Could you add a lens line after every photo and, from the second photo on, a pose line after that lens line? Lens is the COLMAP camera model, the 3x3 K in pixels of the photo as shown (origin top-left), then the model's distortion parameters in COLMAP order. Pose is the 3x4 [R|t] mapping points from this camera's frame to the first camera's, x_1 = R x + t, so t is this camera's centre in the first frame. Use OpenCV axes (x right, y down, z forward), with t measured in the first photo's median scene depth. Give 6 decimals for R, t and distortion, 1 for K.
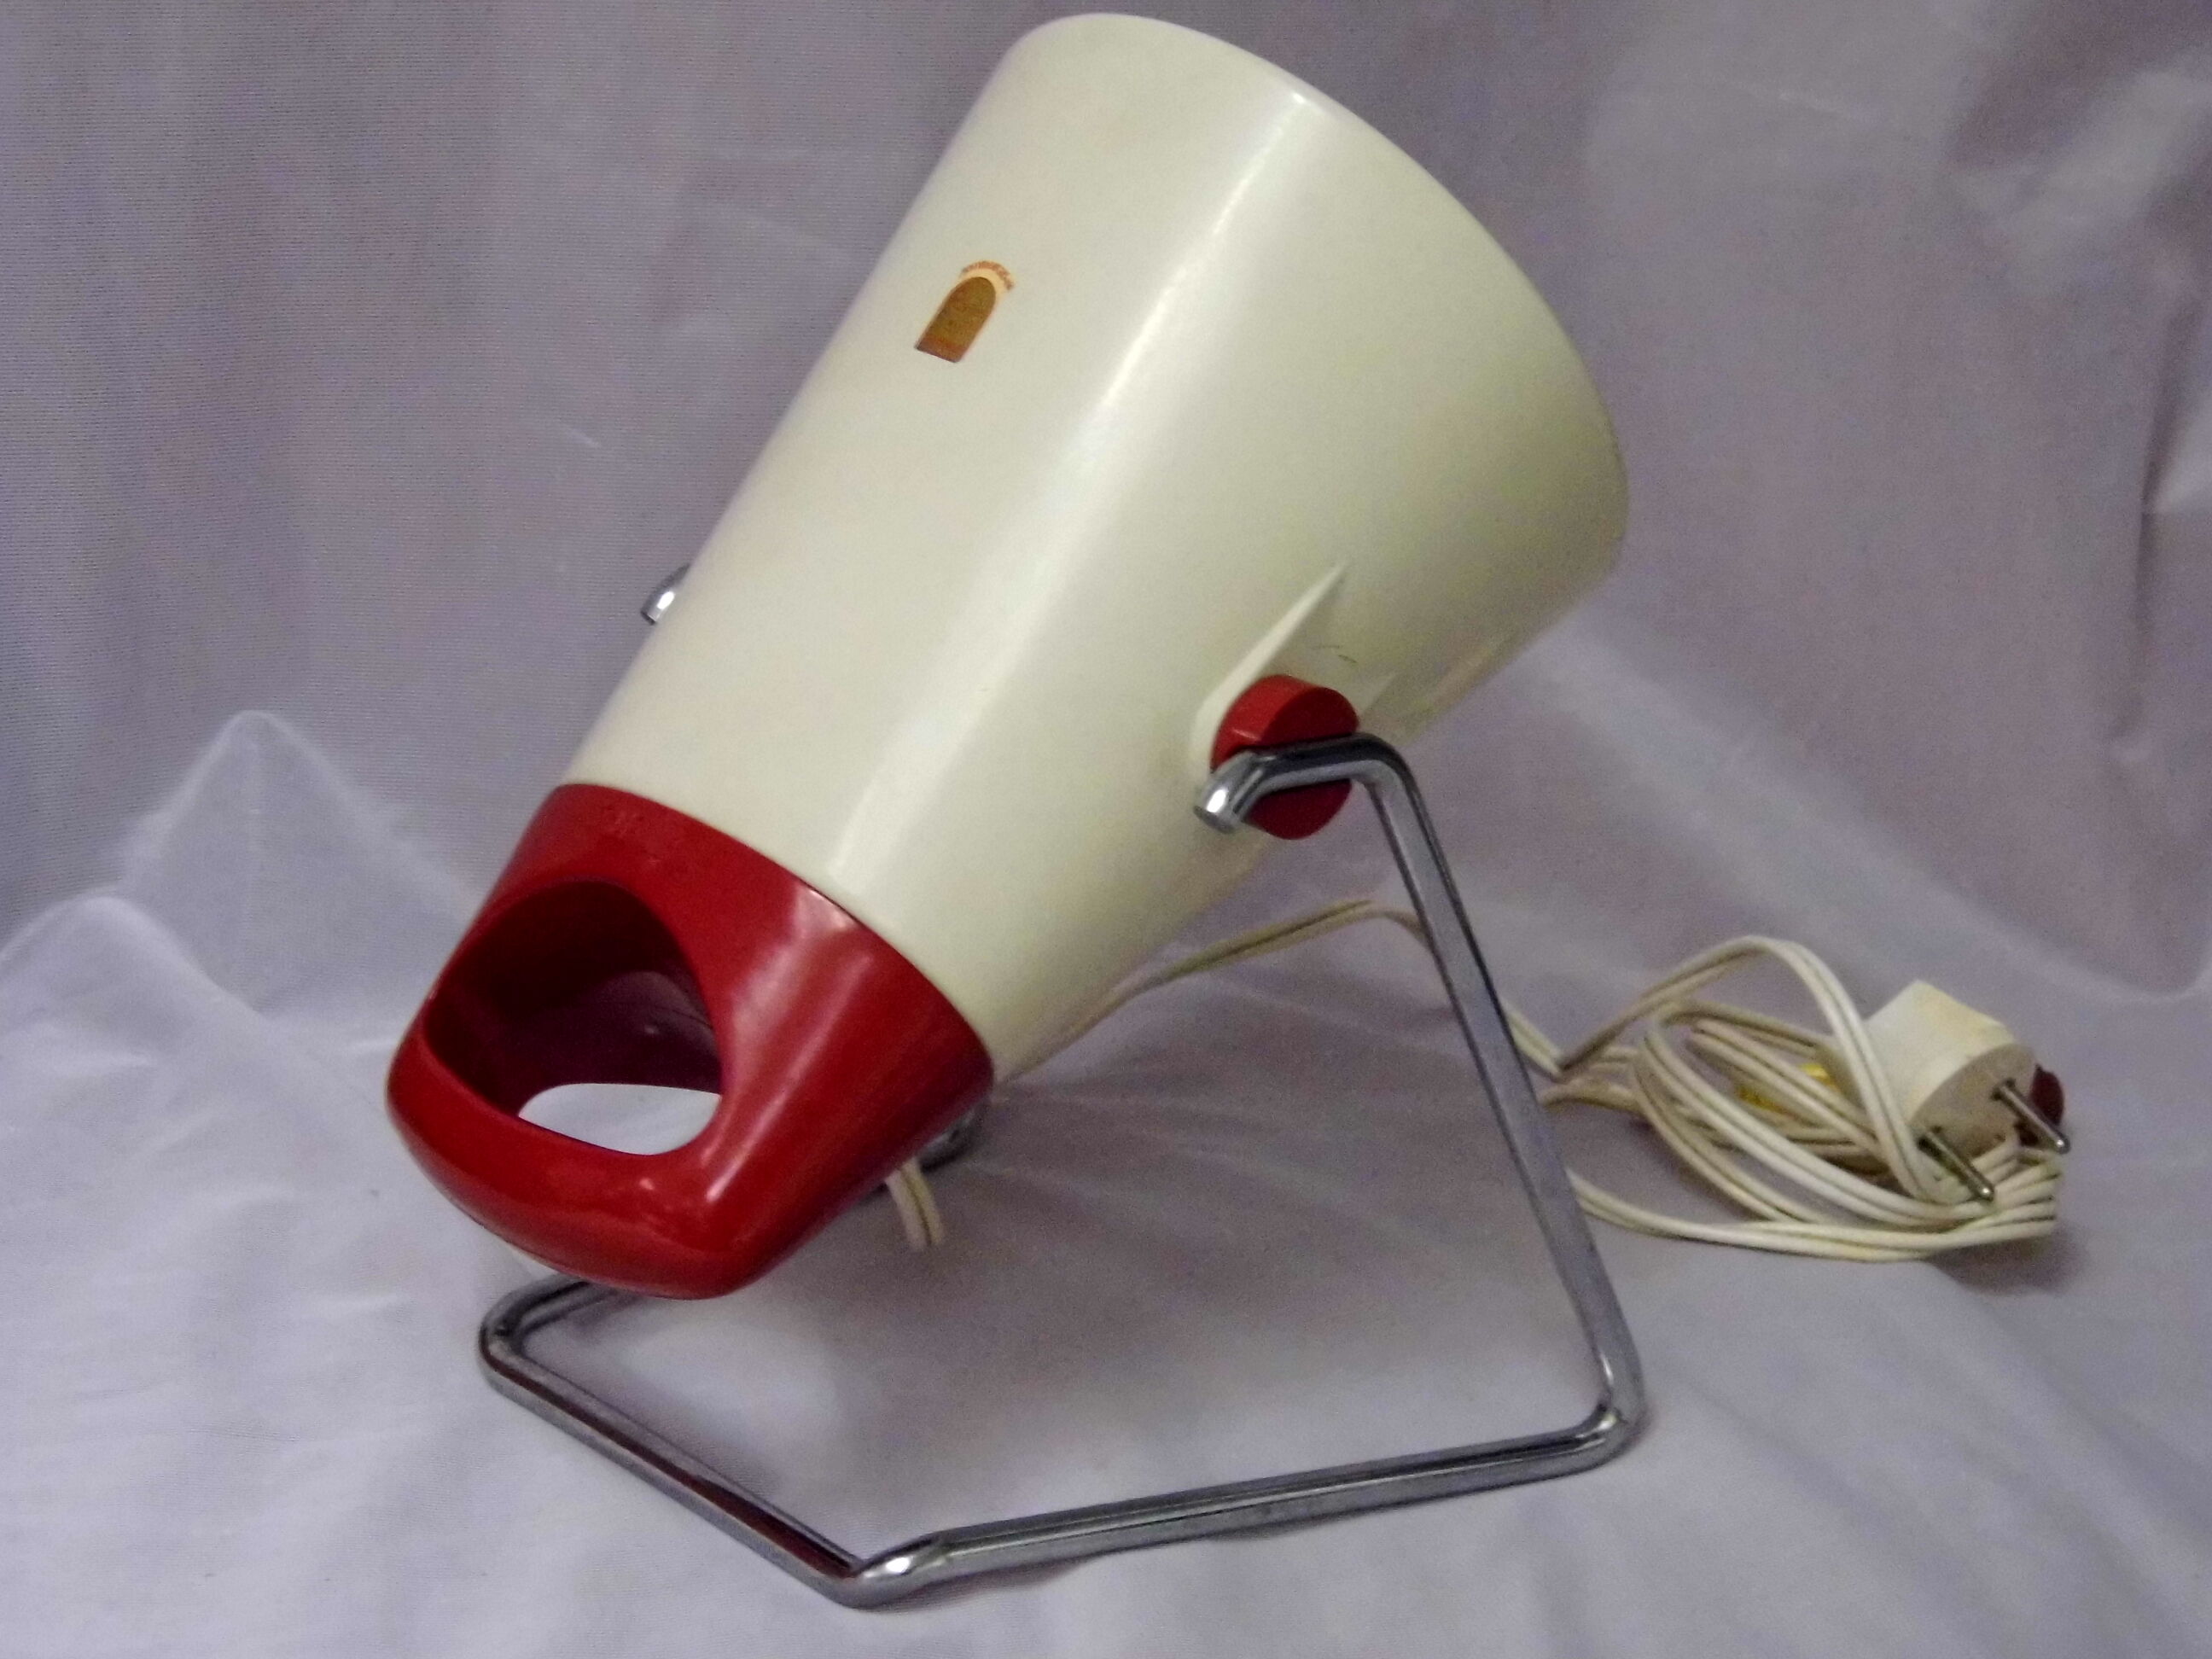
lens RADIAL K [[3721.7, 0, 1106.0], [0, 3721.7, 829.5], [0, 0, 1]] dist [-0.008205, -0.001233]
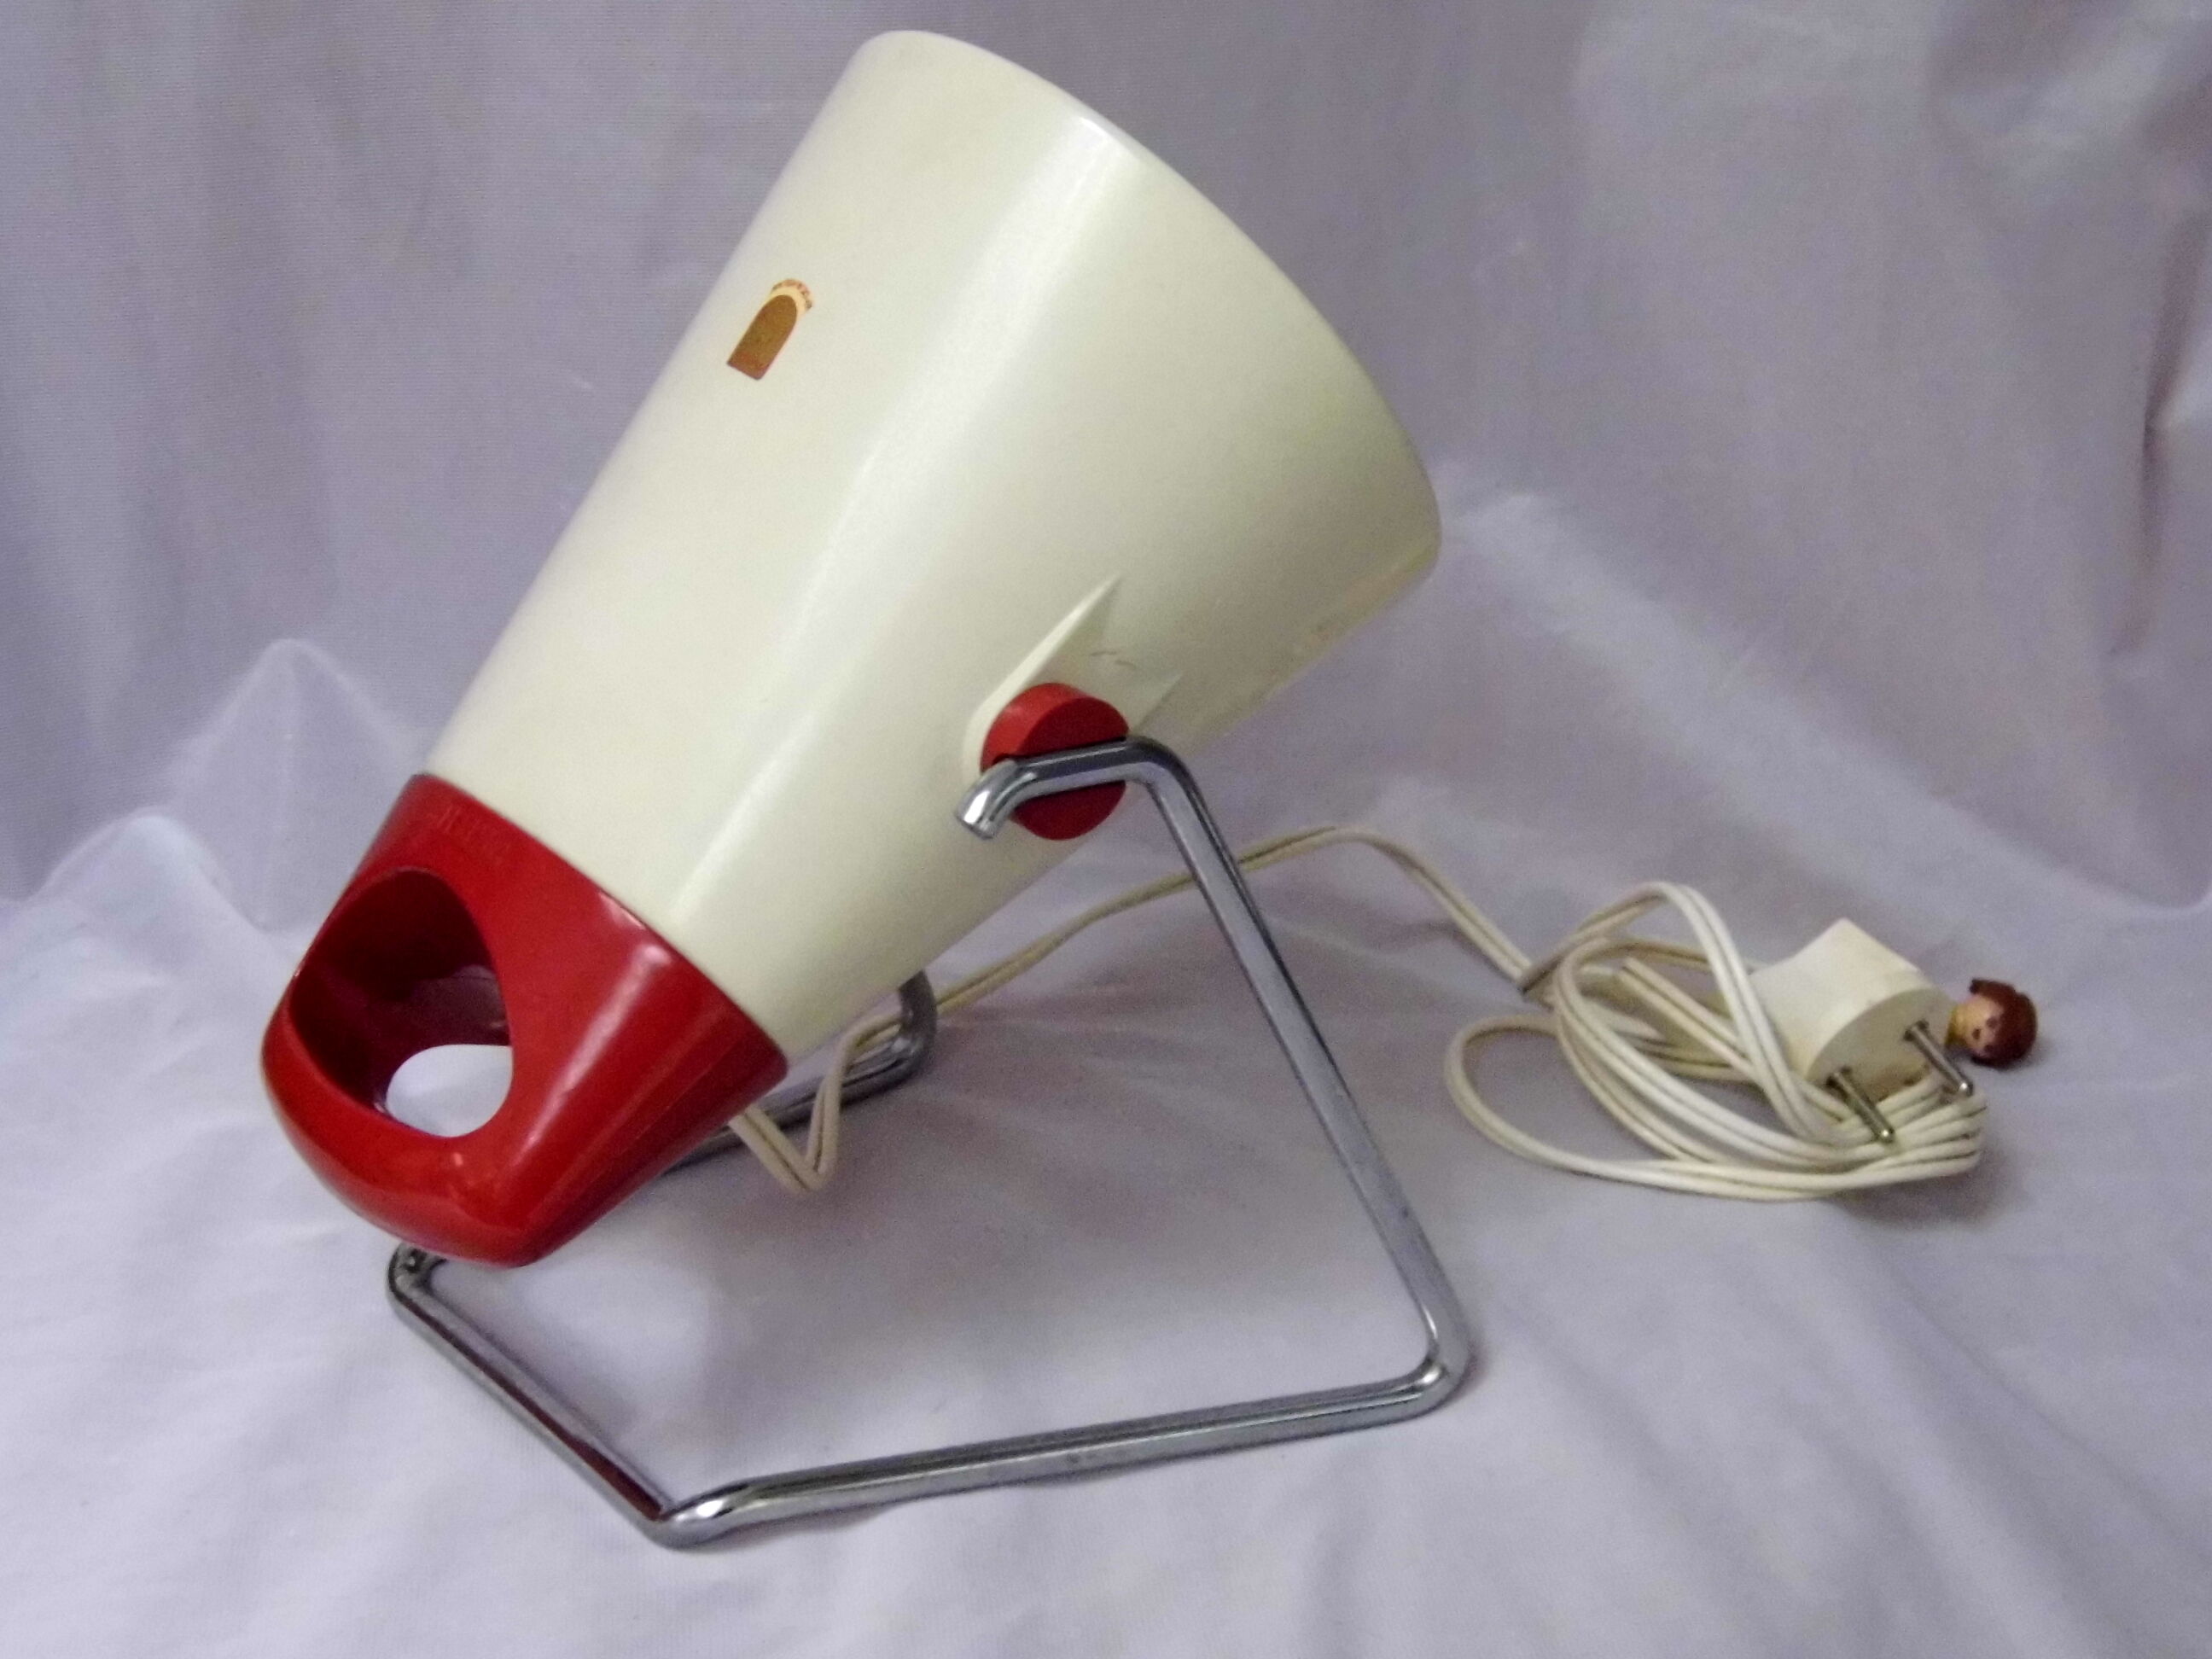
lens RADIAL K [[3721.7, 0, 1106.0], [0, 3721.7, 829.5], [0, 0, 1]] dist [-0.008205, -0.001233]
pose [[0.993536, 0.005377, -0.113393, 0.159161], [0.001988, 0.997900, 0.064739, -0.059904], [0.113503, -0.064546, 0.991439, -0.034779]]
